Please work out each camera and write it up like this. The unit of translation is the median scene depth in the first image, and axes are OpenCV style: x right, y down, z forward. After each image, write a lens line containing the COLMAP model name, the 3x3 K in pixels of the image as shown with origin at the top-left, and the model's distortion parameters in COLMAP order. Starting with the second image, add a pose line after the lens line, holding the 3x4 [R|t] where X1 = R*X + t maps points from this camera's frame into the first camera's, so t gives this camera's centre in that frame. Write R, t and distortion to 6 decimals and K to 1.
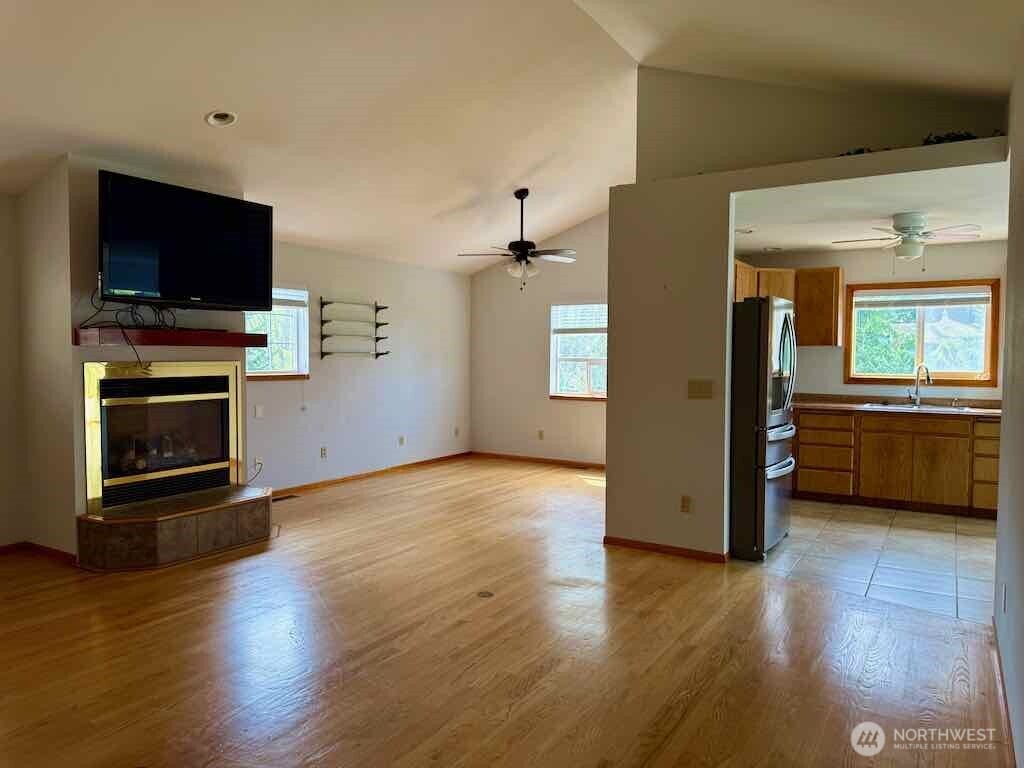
lens RADIAL K [[719.3, 0, 506.8], [0, 719.3, 384.8], [0, 0, 1]] dist [0.084584, -0.113098]
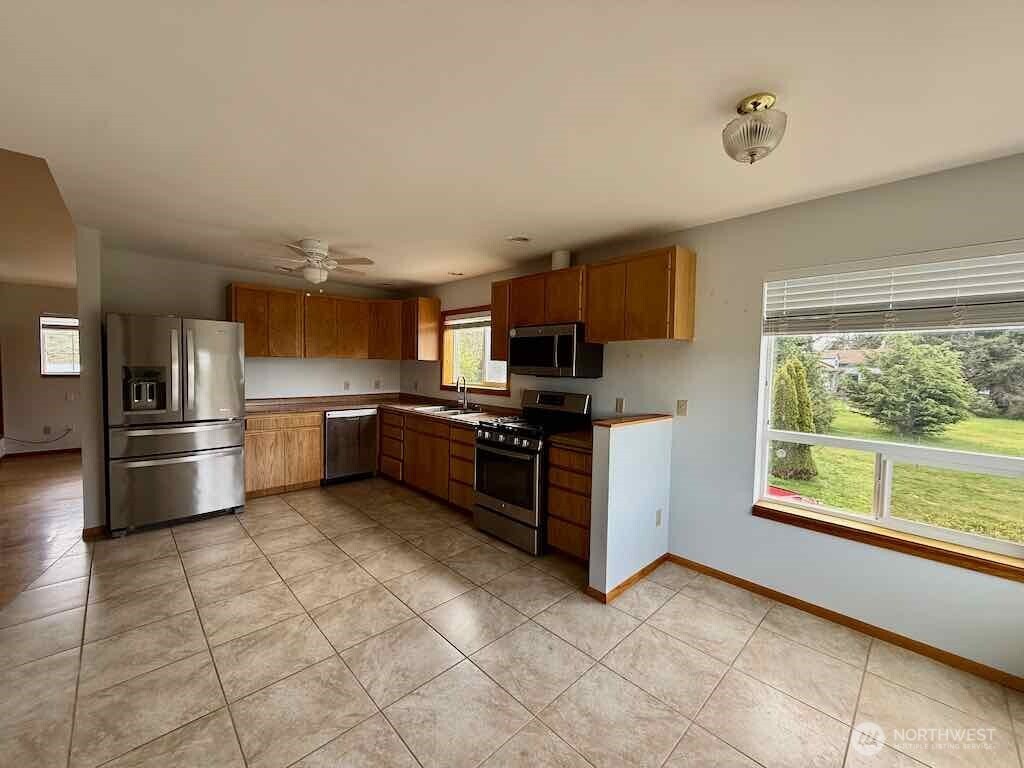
lens RADIAL K [[409.1, 0, 511.1], [0, 409.1, 382.1], [0, 0, 1]] dist [0.000161, 0.000094]
pose [[0.969062, 0.025883, -0.245458, 1.027010], [-0.026215, 0.999654, 0.001916, -0.026431], [0.245423, 0.004577, 0.969405, 0.466046]]
